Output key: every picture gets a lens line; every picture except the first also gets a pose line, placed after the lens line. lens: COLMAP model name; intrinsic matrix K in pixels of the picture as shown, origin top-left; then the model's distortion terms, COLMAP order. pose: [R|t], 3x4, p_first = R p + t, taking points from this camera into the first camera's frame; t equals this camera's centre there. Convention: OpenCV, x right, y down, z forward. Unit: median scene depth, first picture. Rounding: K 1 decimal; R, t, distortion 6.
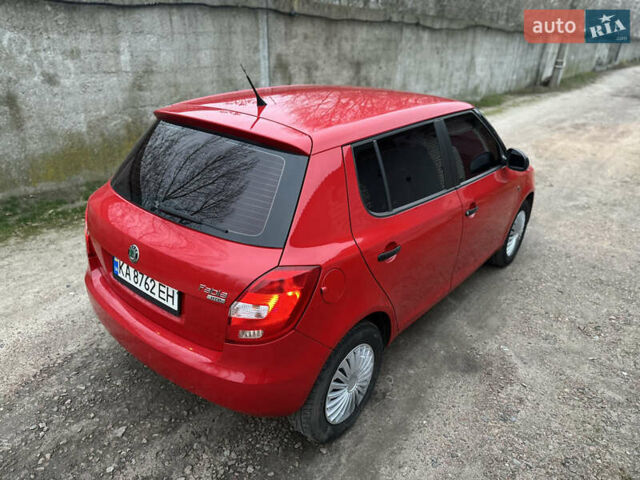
lens RADIAL K [[454.6, 0, 321.3], [0, 454.6, 242.2], [0, 0, 1]] dist [0.021667, -0.024441]
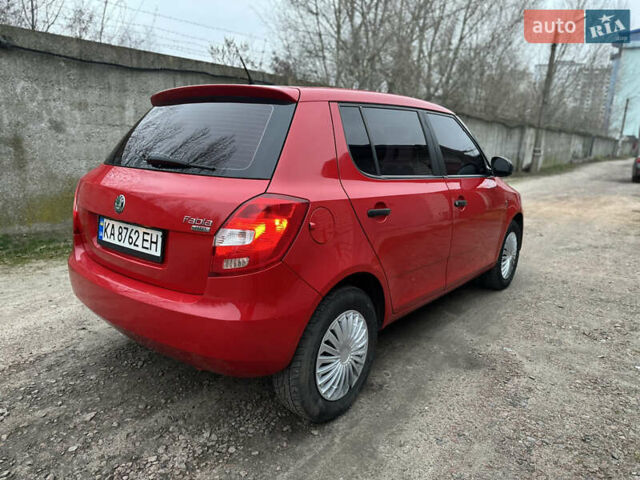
lens RADIAL K [[453.5, 0, 320.0], [0, 453.5, 240.0], [0, 0, 1]] dist [0.022102, -0.025544]
pose [[0.999917, -0.010380, 0.007607, 0.007076], [0.011783, 0.976153, -0.216764, 0.166275], [-0.005176, 0.216836, 0.976194, 0.027599]]
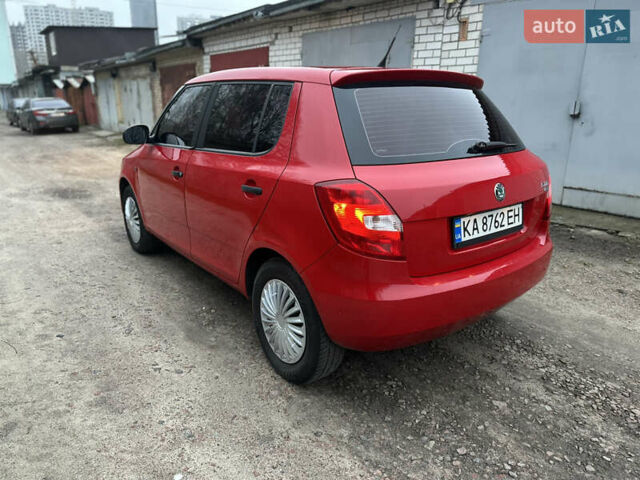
lens RADIAL K [[453.5, 0, 320.0], [0, 453.5, 240.0], [0, 0, 1]] dist [0.022102, -0.025544]
pose [[0.242635, -0.315502, 0.917380, -0.763166], [0.412053, 0.889615, 0.196971, -0.126526], [-0.878260, 0.330217, 0.345856, 0.537912]]
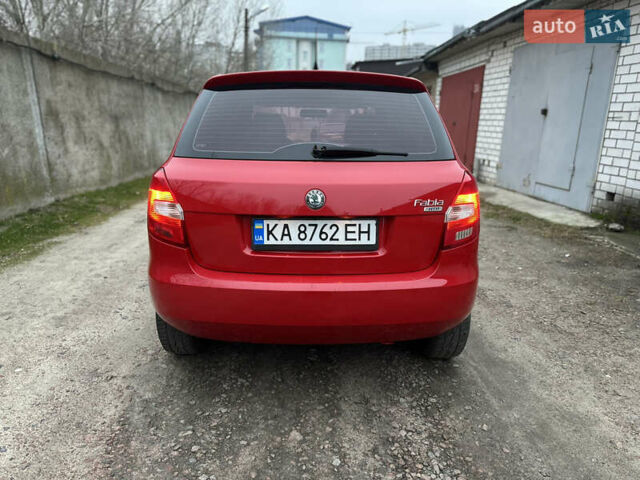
lens RADIAL K [[453.5, 0, 320.0], [0, 453.5, 240.0], [0, 0, 1]] dist [0.022102, -0.025544]
pose [[0.766580, -0.183859, 0.615266, -0.509440], [0.284507, 0.956207, -0.068735, 0.088506], [-0.575683, 0.227739, 0.785318, 0.152599]]
